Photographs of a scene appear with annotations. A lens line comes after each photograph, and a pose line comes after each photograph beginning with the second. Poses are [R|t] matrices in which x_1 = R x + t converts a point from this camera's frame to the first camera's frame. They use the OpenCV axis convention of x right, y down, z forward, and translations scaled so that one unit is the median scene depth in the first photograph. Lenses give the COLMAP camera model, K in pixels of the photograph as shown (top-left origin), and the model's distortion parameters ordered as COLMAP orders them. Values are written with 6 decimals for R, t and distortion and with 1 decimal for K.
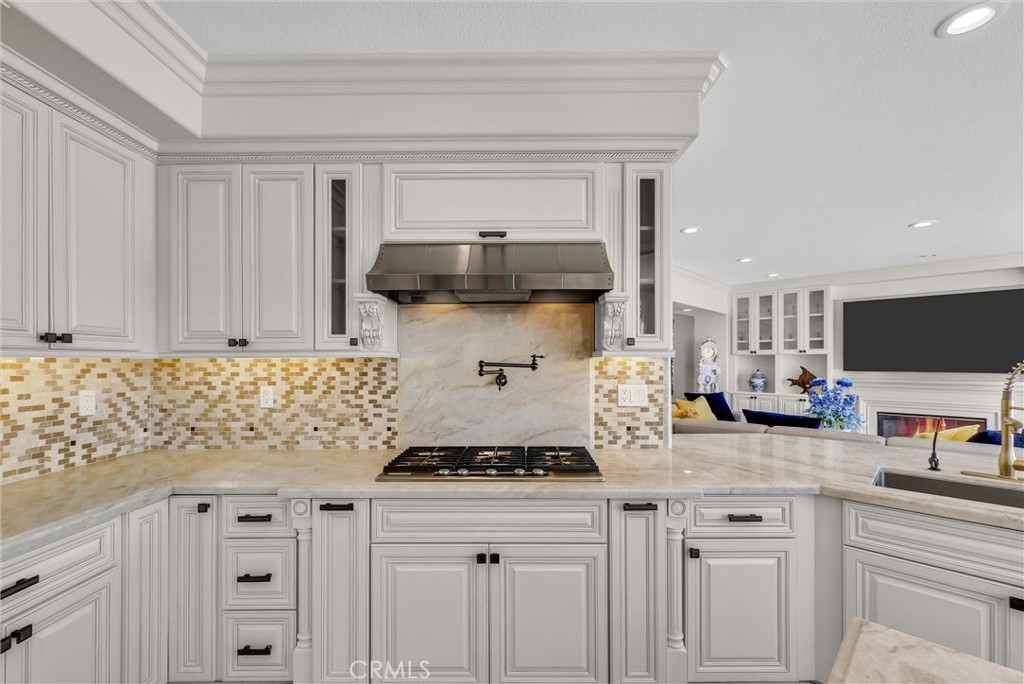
lens RADIAL K [[425.2, 0, 520.6], [0, 425.2, 361.7], [0, 0, 1]] dist [0.001172, -0.000094]
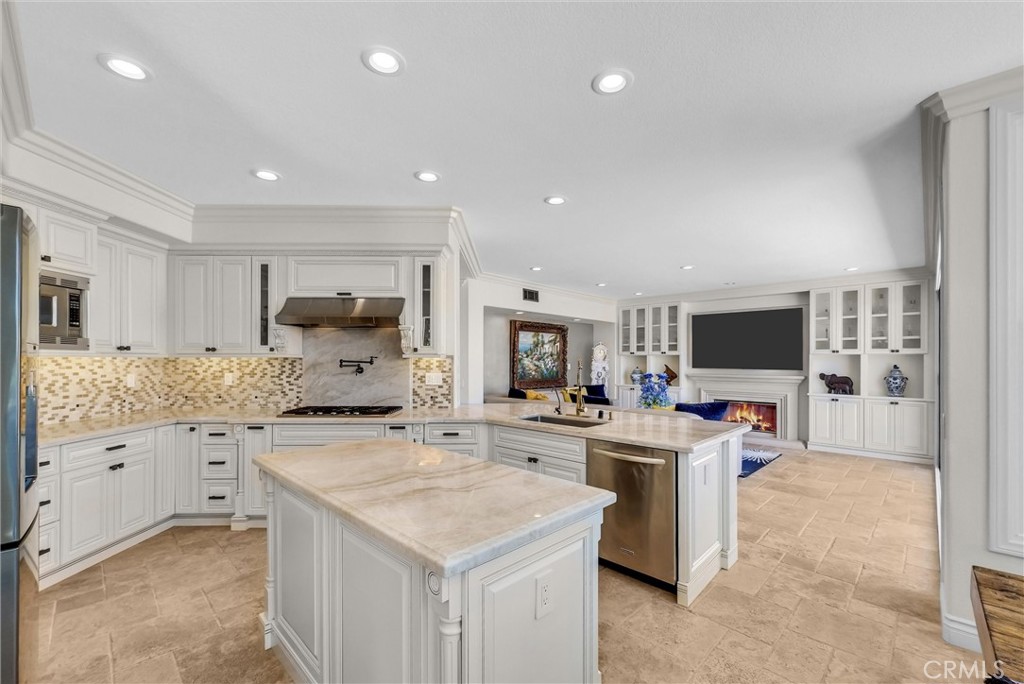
lens RADIAL K [[425.2, 0, 521.2], [0, 425.2, 360.4], [0, 0, 1]] dist [0.001172, -0.000094]
pose [[0.999856, 0.003511, 0.016601, 0.604099], [-0.003529, 0.999993, 0.001055, -0.001978], [-0.016597, -0.001113, 0.999862, -0.808138]]
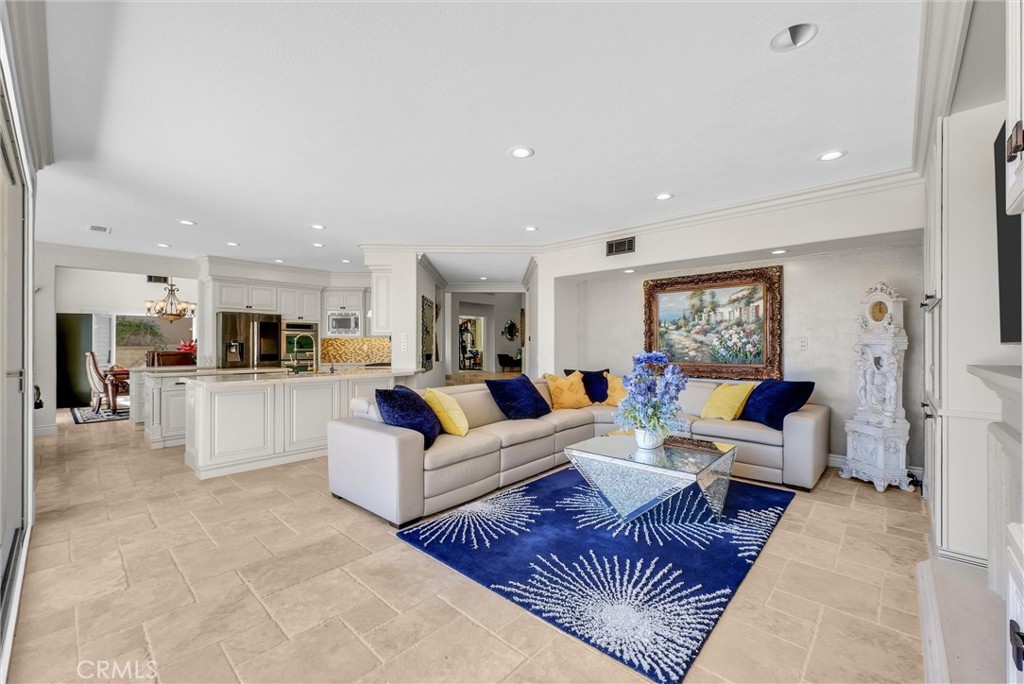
lens RADIAL K [[425.2, 0, 517.8], [0, 425.2, 345.3], [0, 0, 1]] dist [0.001172, -0.000094]
pose [[0.034967, 0.000975, -0.999388, 3.055355], [0.003659, 0.999993, 0.001103, 0.056720], [0.999382, -0.003695, 0.034963, 1.708202]]
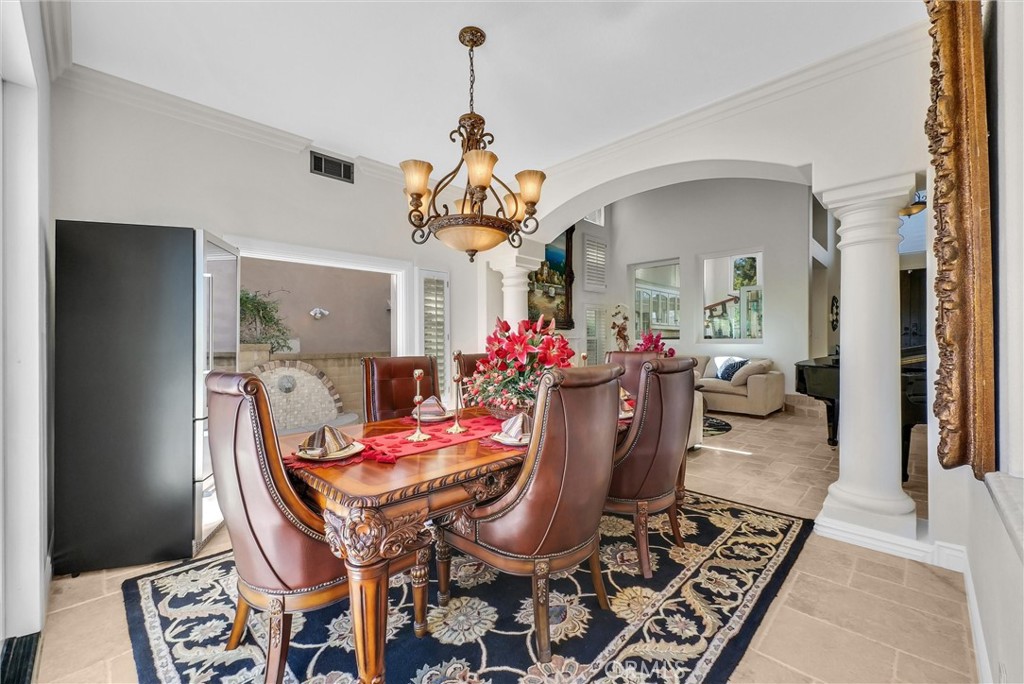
lens RADIAL K [[425.2, 0, 523.2], [0, 425.2, 342.9], [0, 0, 1]] dist [0.001172, -0.000094]
pose [[0.004907, 0.006391, -0.999968, 0.199421], [0.009016, 0.999939, 0.006435, 0.053644], [0.999947, -0.009047, 0.004849, -1.136882]]
